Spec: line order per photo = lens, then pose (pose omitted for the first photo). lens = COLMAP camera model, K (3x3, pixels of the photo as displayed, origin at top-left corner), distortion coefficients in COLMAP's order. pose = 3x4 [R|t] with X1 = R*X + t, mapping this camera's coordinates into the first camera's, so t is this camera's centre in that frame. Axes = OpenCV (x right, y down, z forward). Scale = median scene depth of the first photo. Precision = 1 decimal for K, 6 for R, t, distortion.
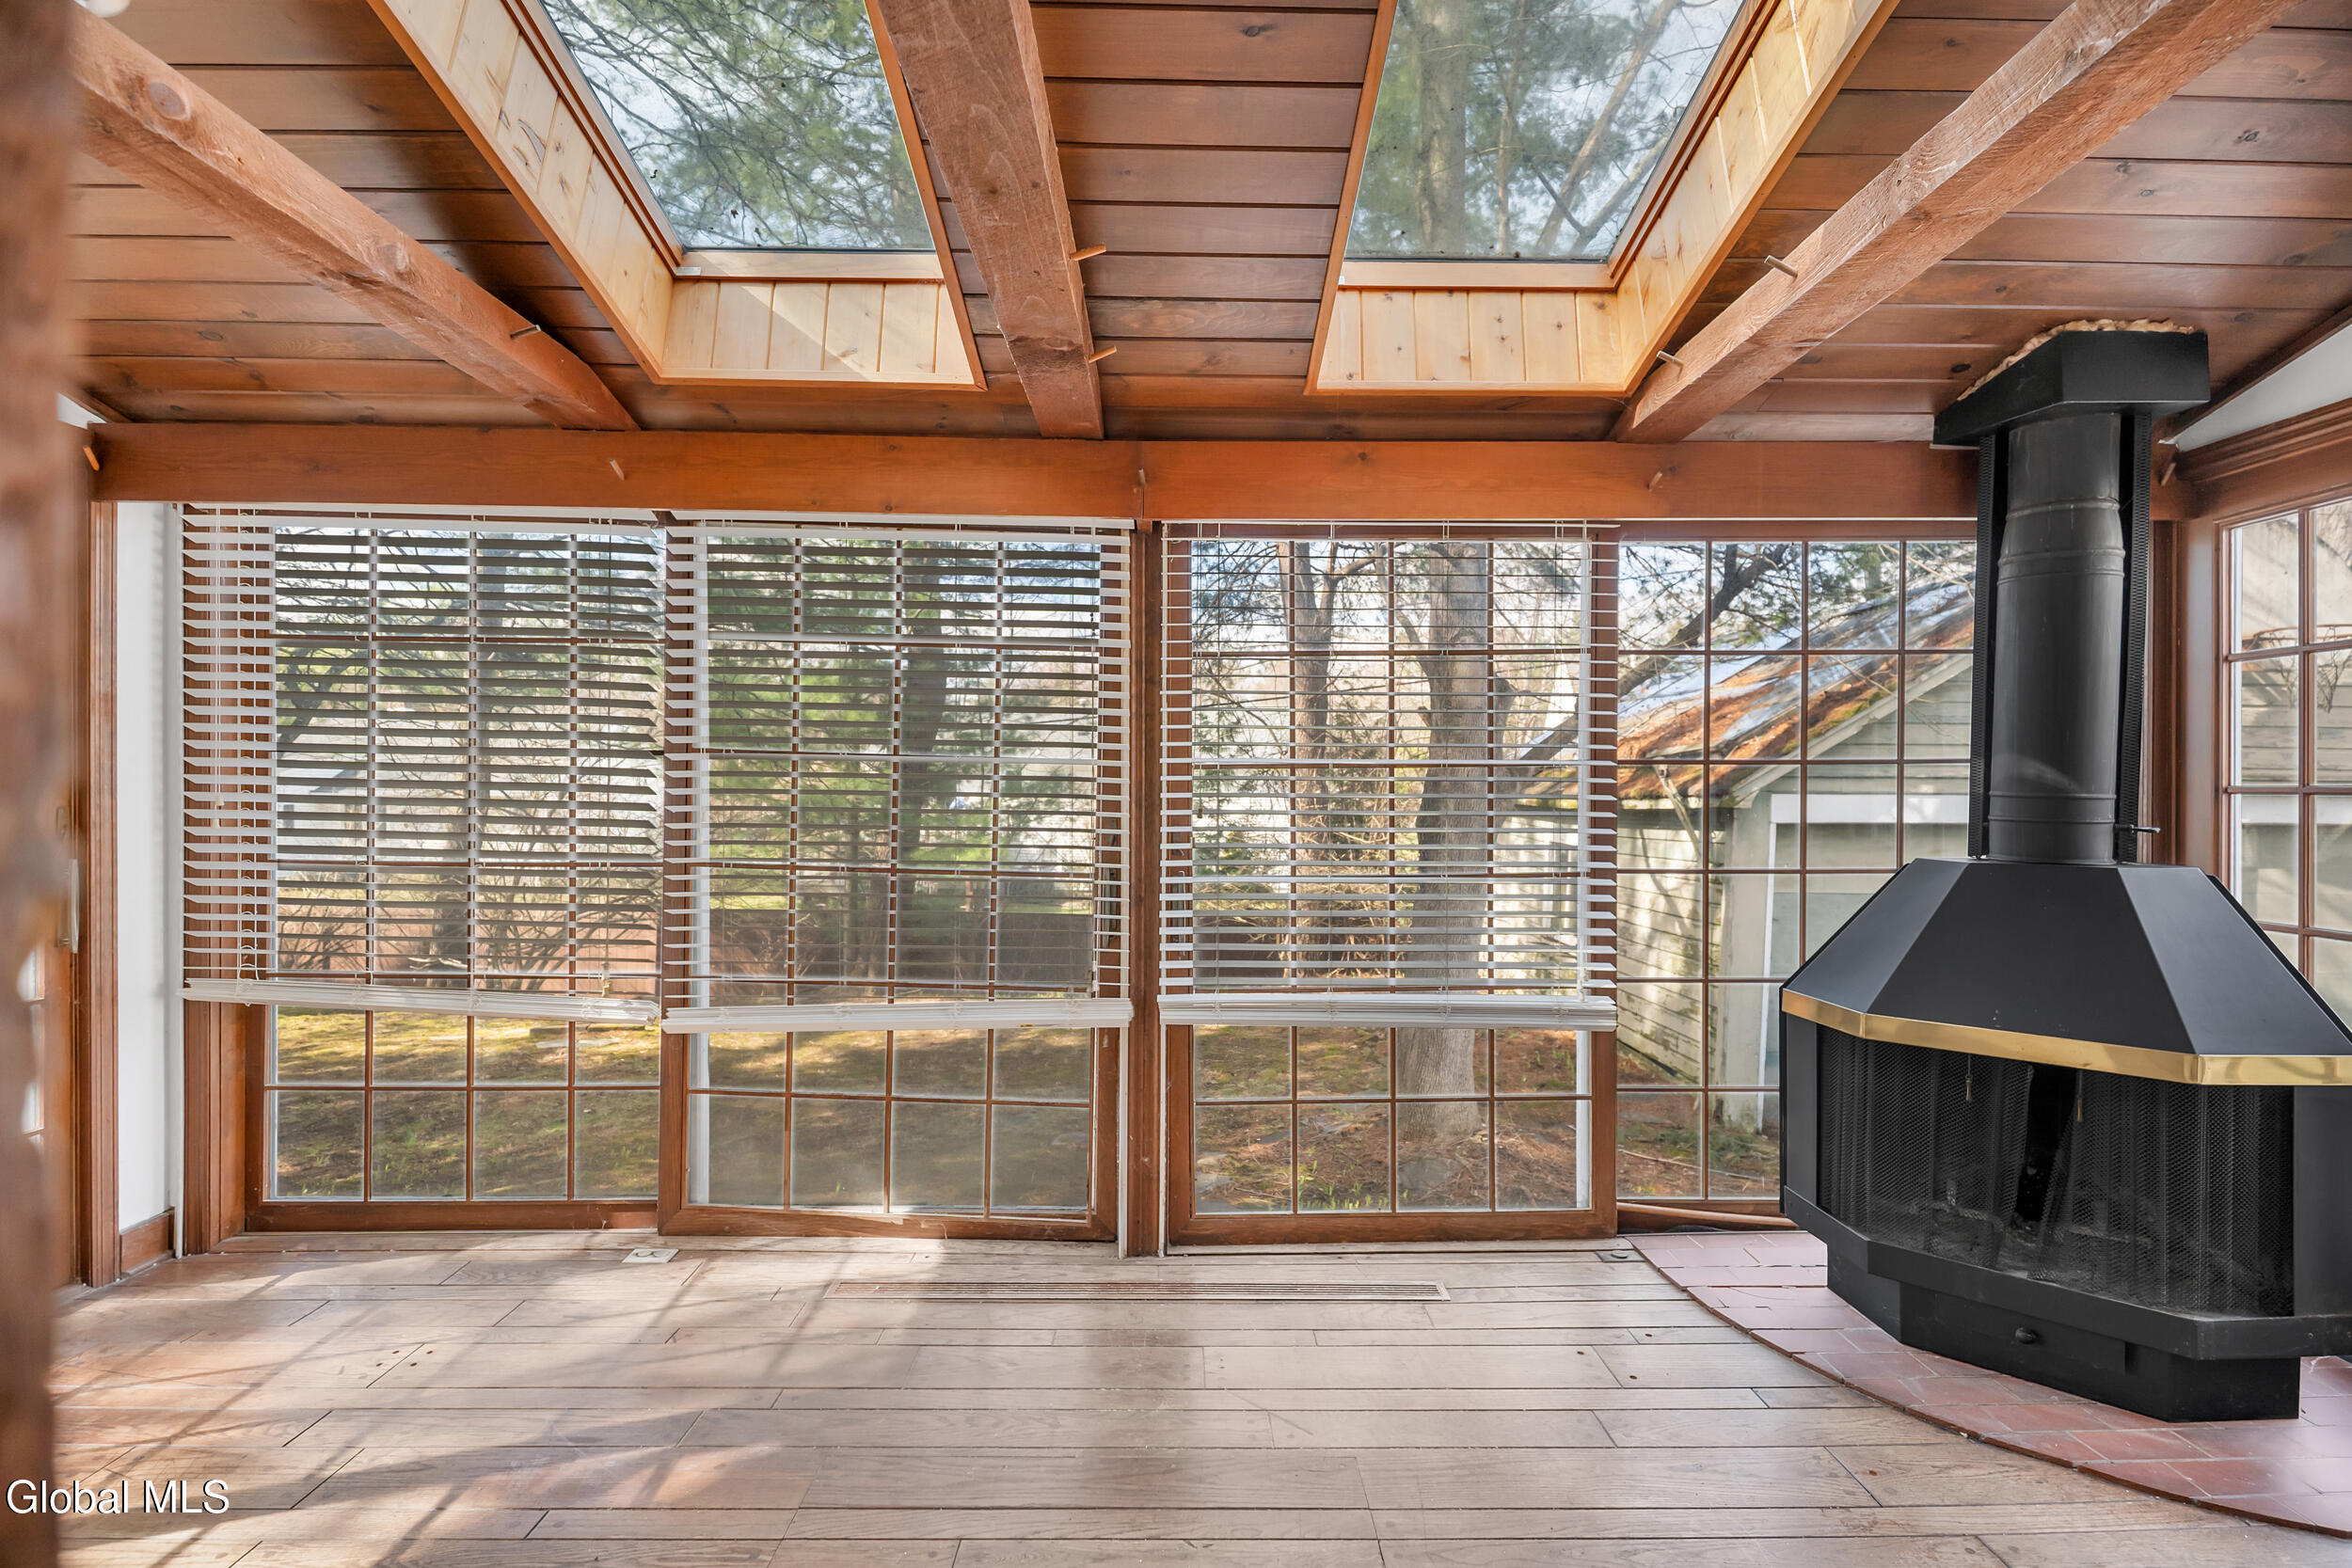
lens RADIAL K [[1110.0, 0, 1184.3], [0, 1110.0, 781.4], [0, 0, 1]] dist [0.025349, -0.019544]
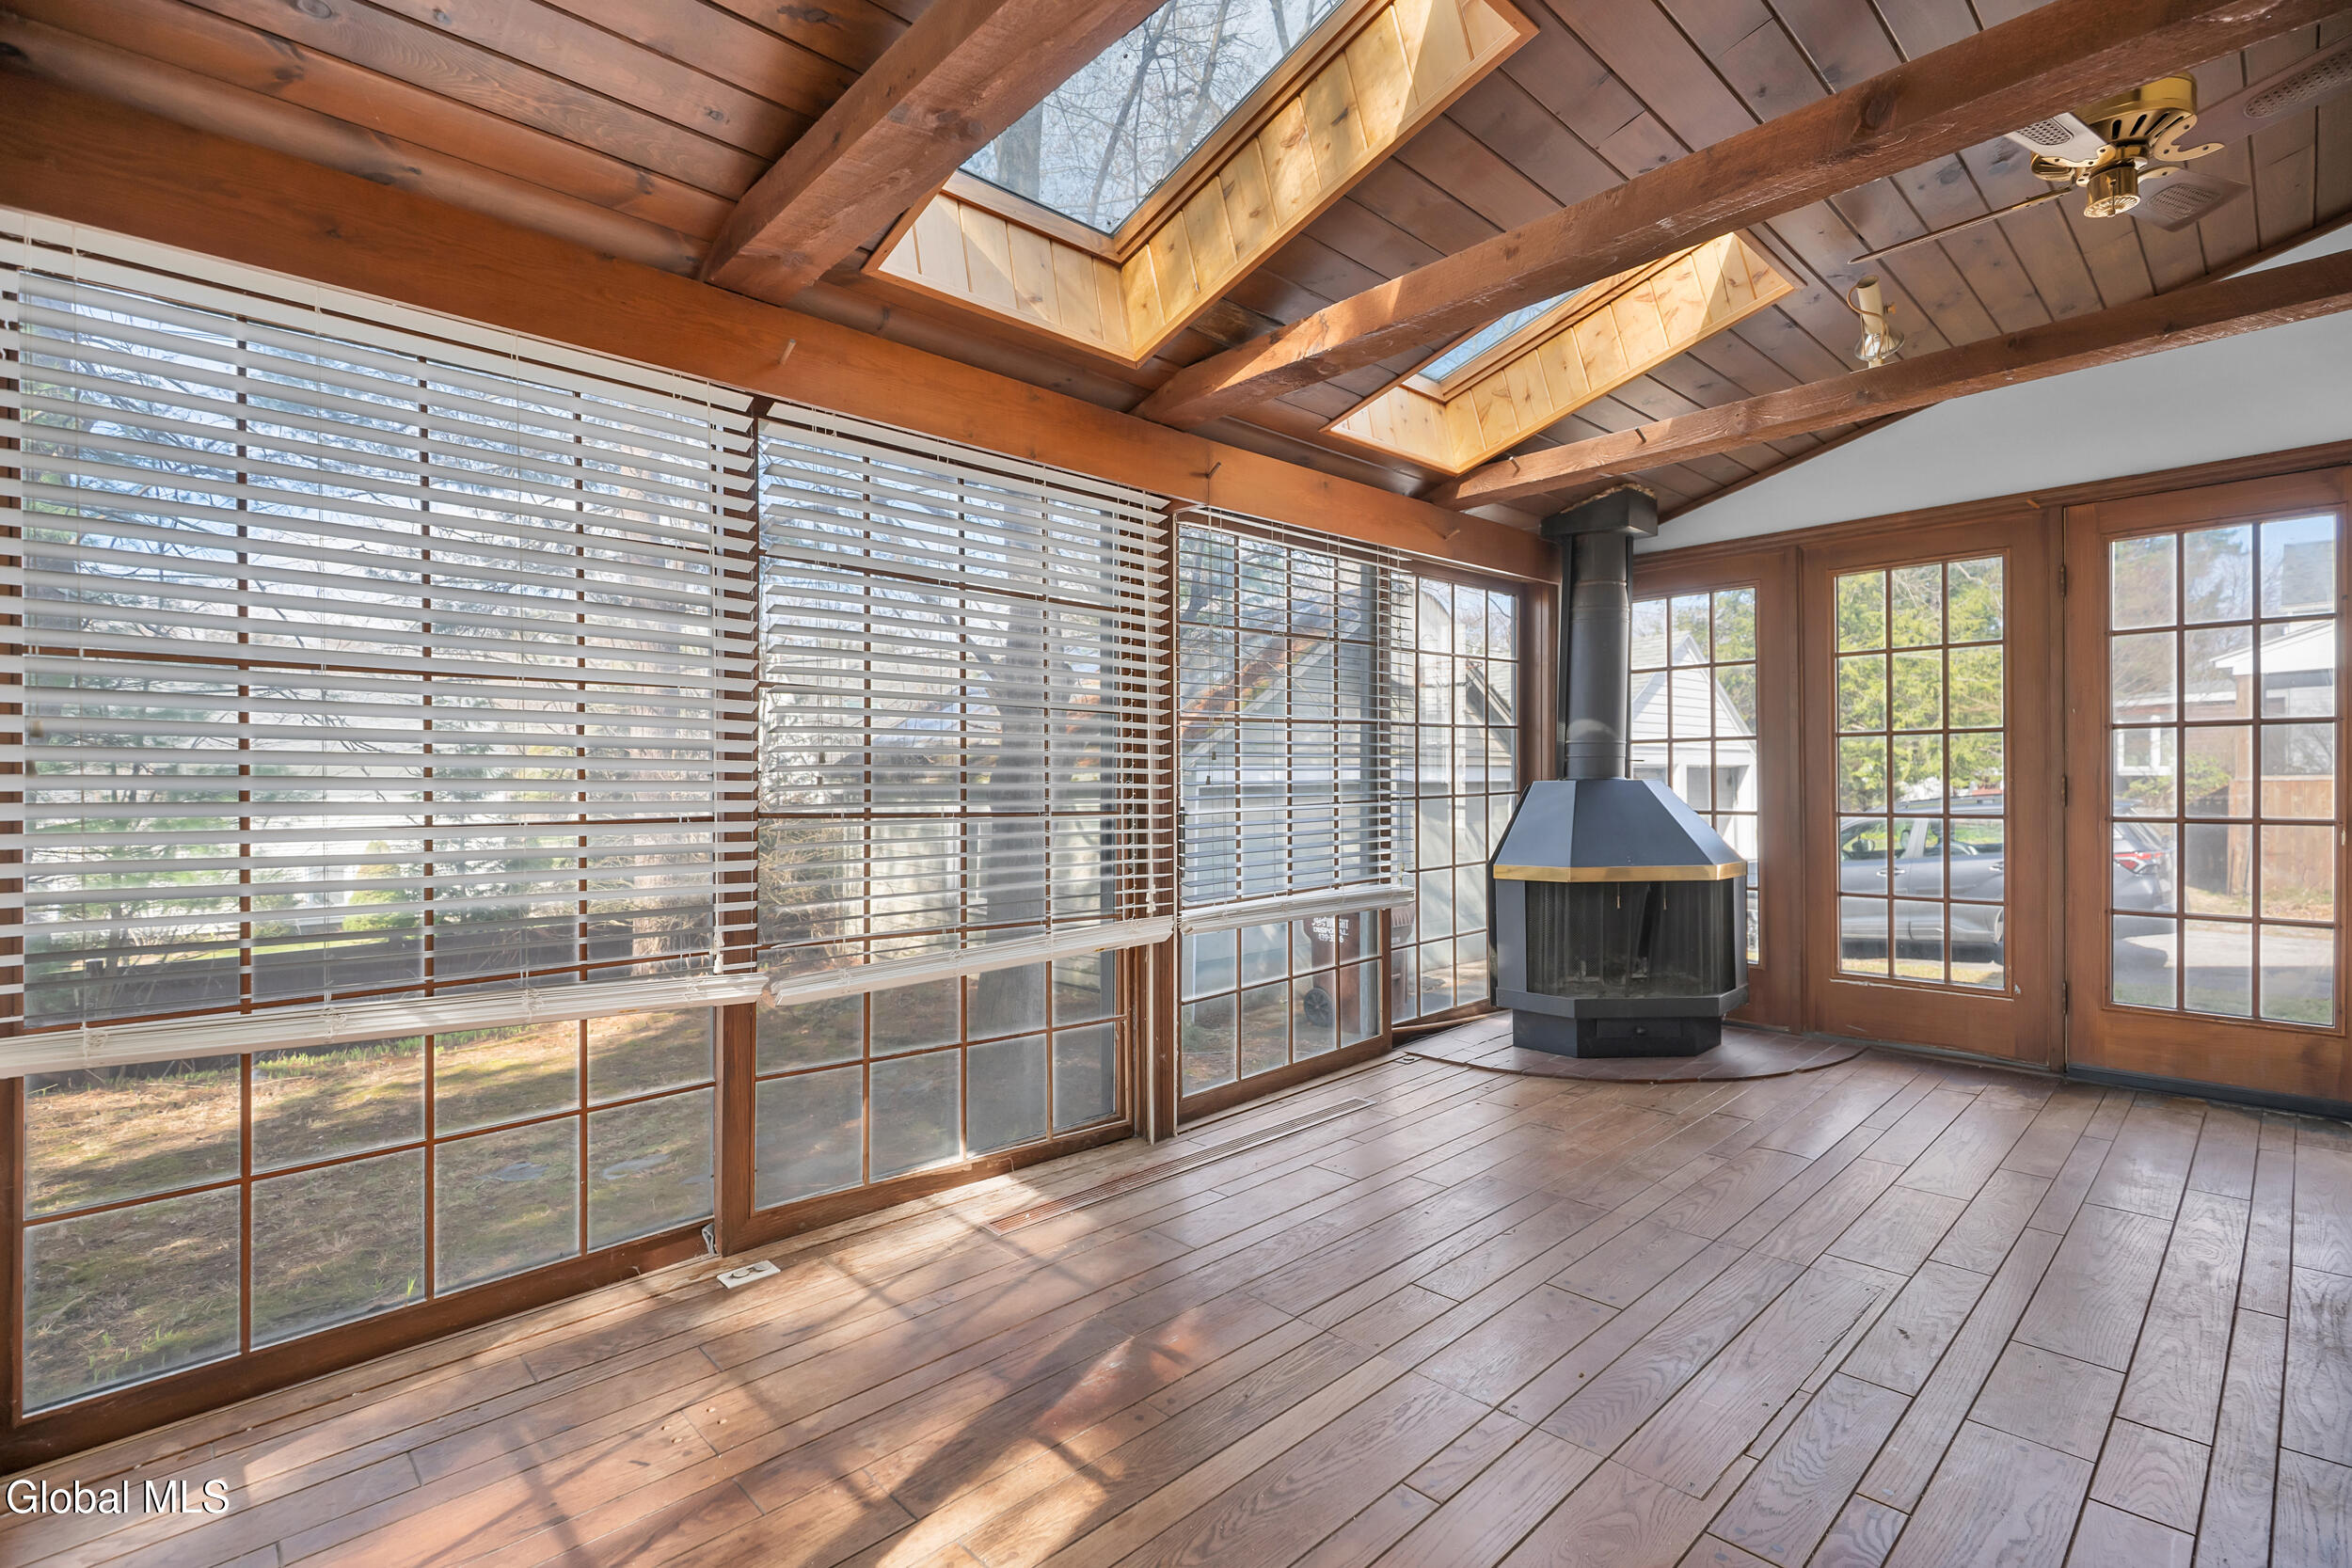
lens RADIAL K [[1110.0, 0, 1184.3], [0, 1110.0, 781.4], [0, 0, 1]] dist [0.025349, -0.019544]
pose [[0.720359, -0.014347, 0.693453, -0.843016], [0.019467, 0.999810, 0.000464, 0.056390], [-0.693328, 0.013165, 0.720502, 0.154940]]
